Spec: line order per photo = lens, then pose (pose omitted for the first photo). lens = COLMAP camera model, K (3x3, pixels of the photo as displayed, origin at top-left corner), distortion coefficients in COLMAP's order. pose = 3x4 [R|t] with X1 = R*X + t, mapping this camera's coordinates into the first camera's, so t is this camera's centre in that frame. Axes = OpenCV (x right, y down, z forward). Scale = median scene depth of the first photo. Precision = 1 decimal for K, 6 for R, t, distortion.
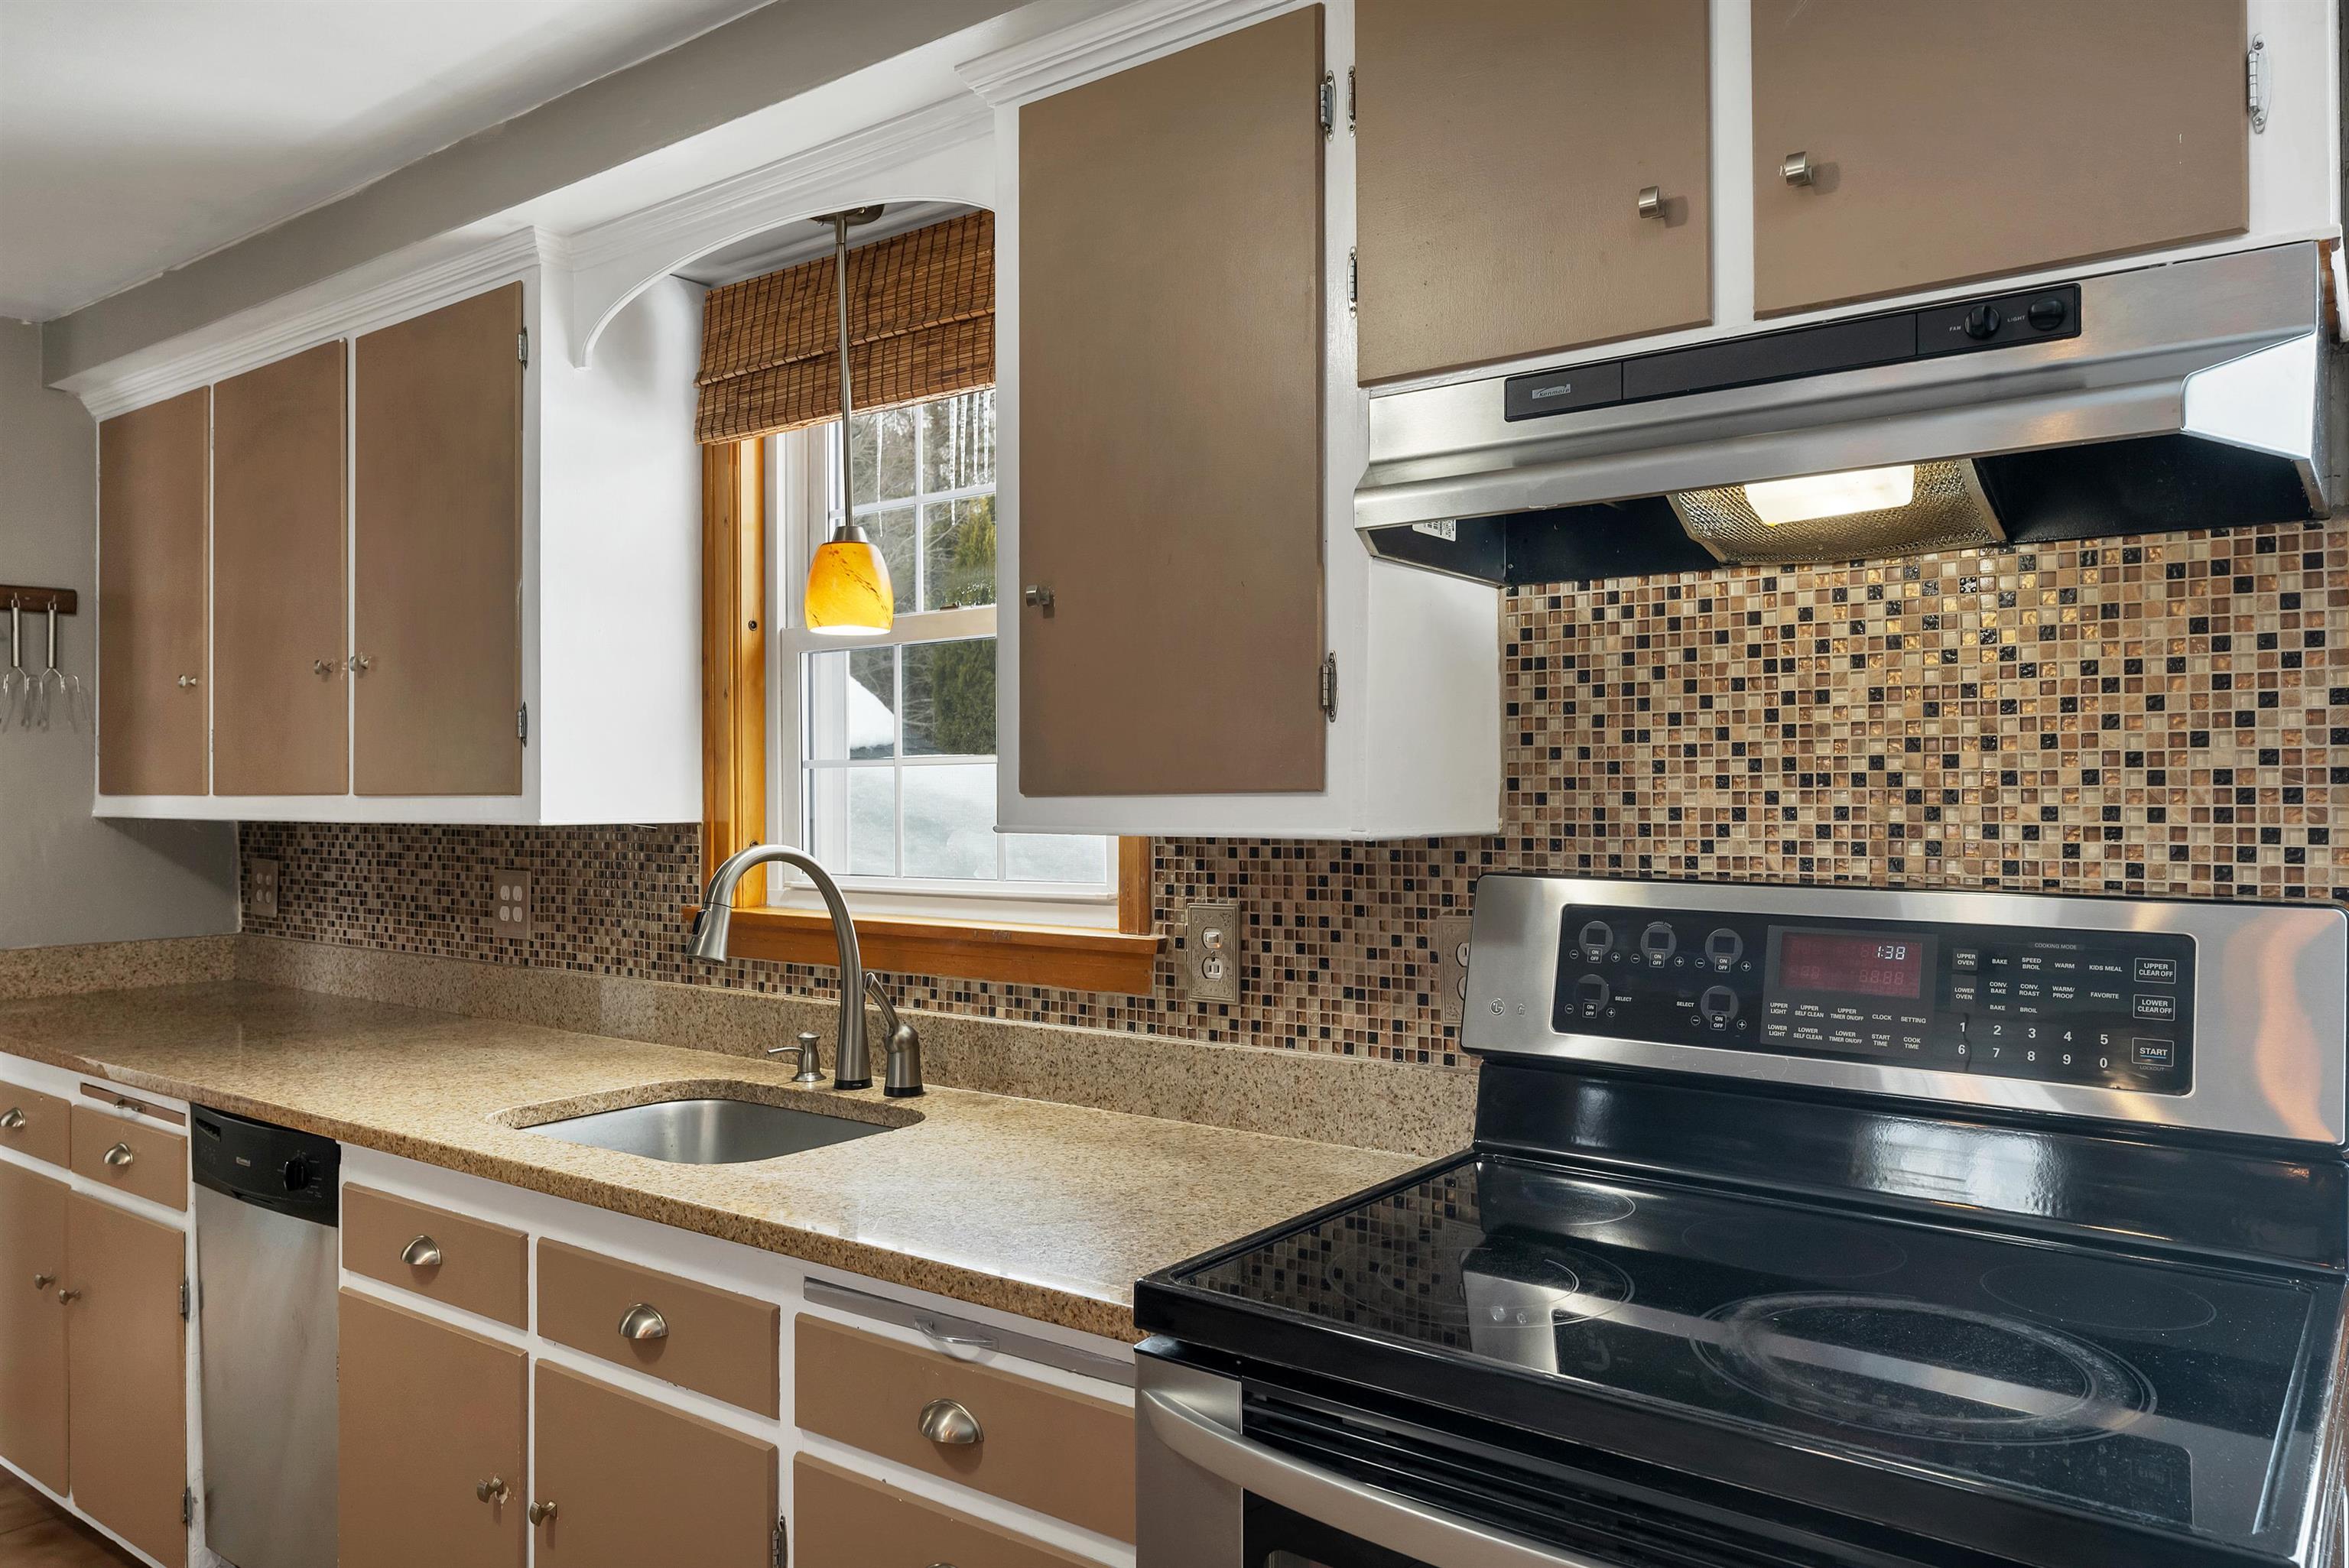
lens RADIAL K [[1624.0, 0, 1174.5], [0, 1624.0, 784.0], [0, 0, 1]] dist [0.000028, -0.001316]
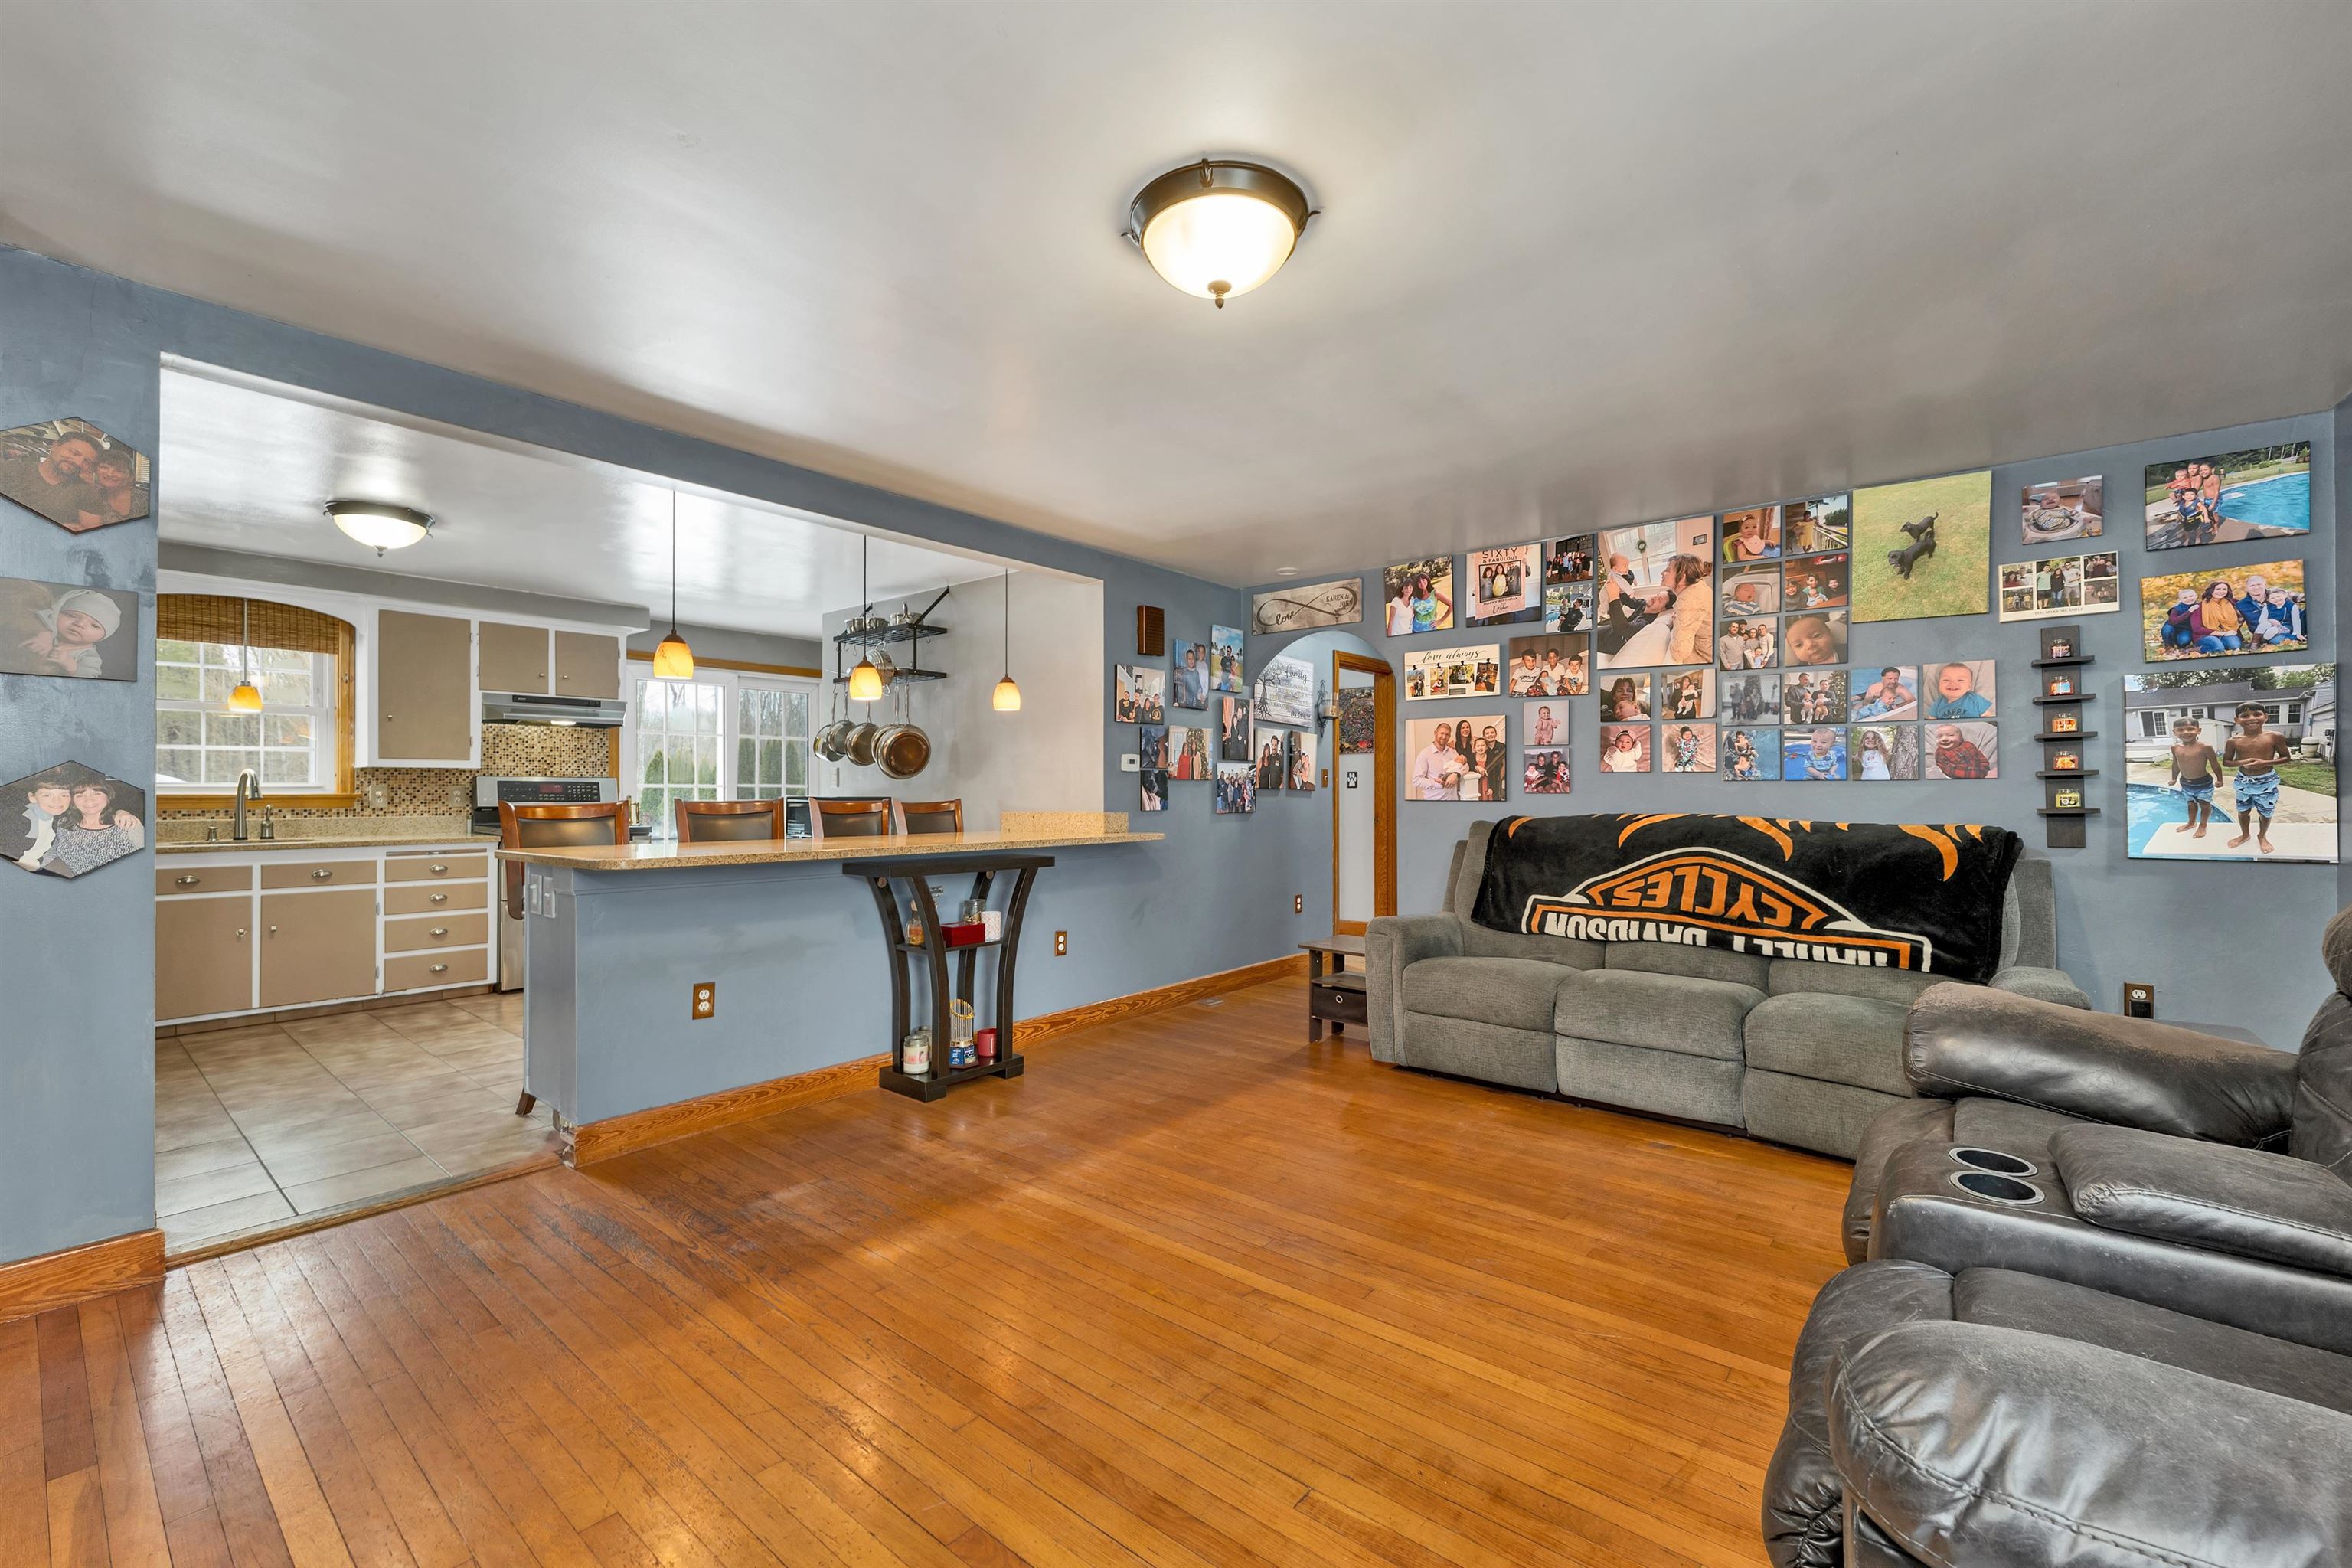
lens RADIAL K [[962.3, 0, 1171.9], [0, 962.3, 785.3], [0, 0, 1]] dist [-0.002224, 0.000086]
pose [[0.048694, 0.011477, 0.998748, -2.294136], [-0.001755, 0.999933, -0.011405, 0.093266], [-0.998812, -0.001198, 0.048711, -1.174295]]
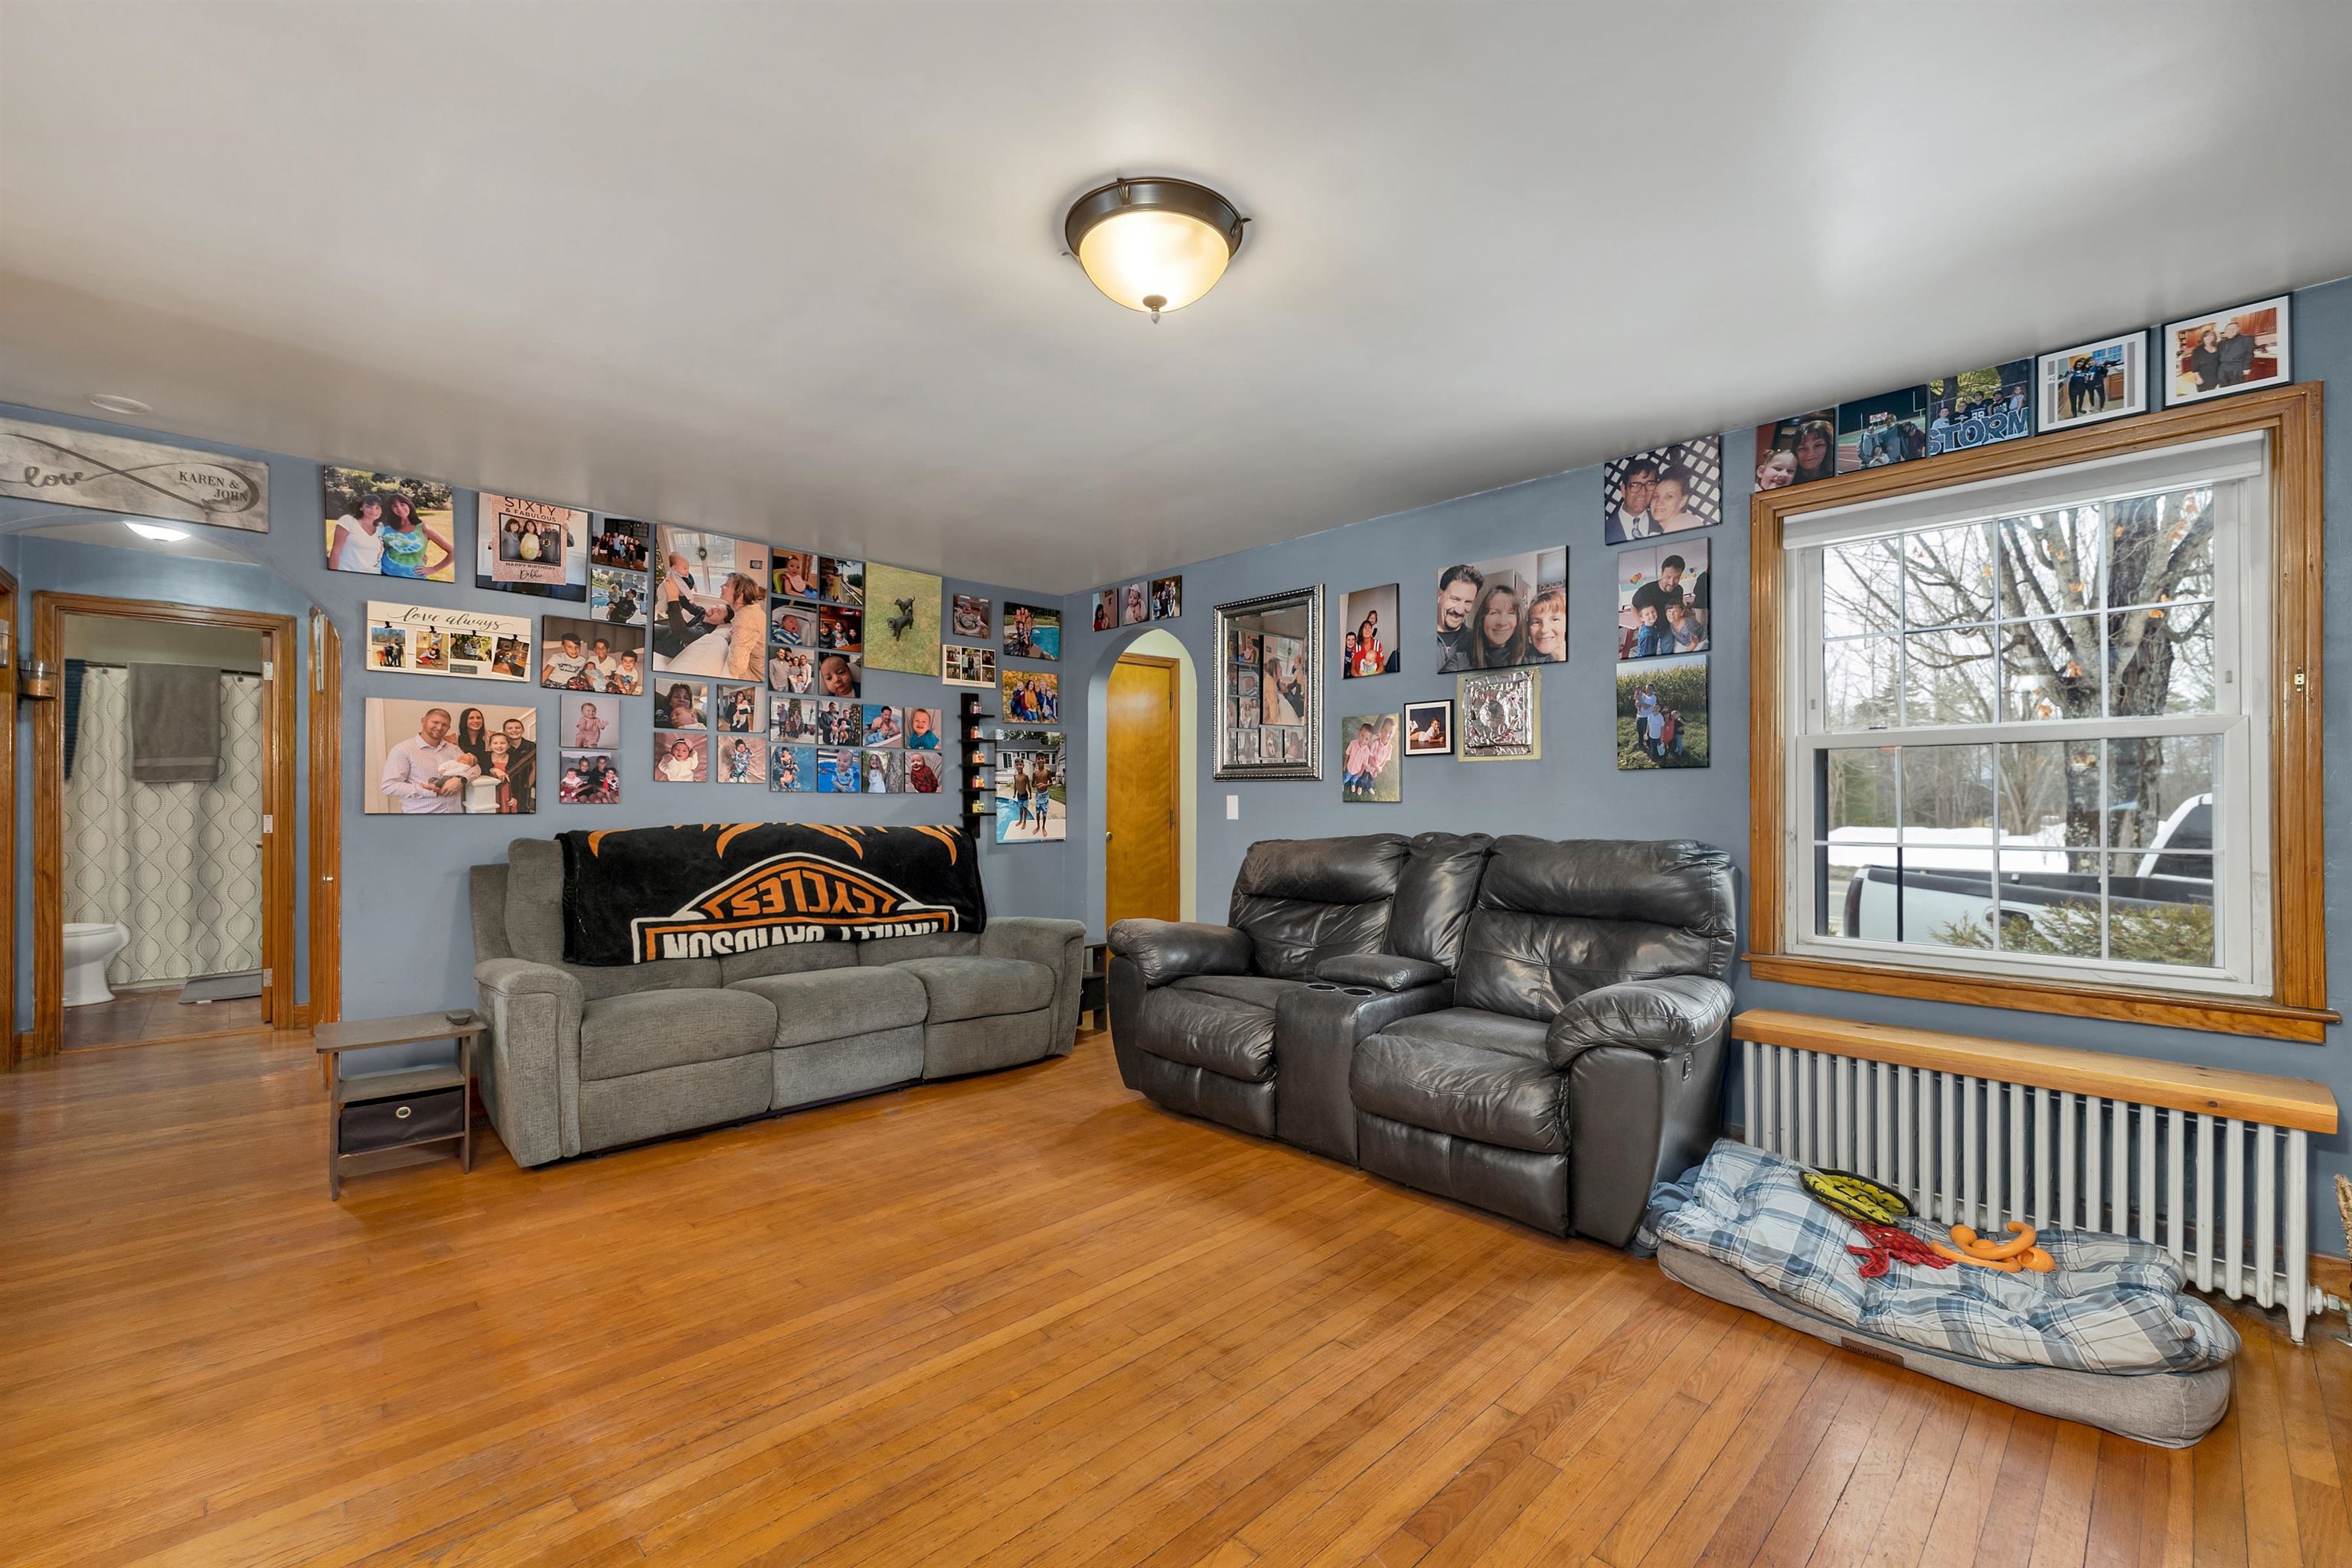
lens RADIAL K [[968.8, 0, 1176.4], [0, 968.8, 798.8], [0, 0, 1]] dist [-0.002189, -0.000338]
pose [[-0.986666, 0.004532, 0.162697, -1.580317], [0.003646, 0.999977, -0.005741, 0.091076], [-0.162719, -0.005071, -0.986659, -0.302610]]
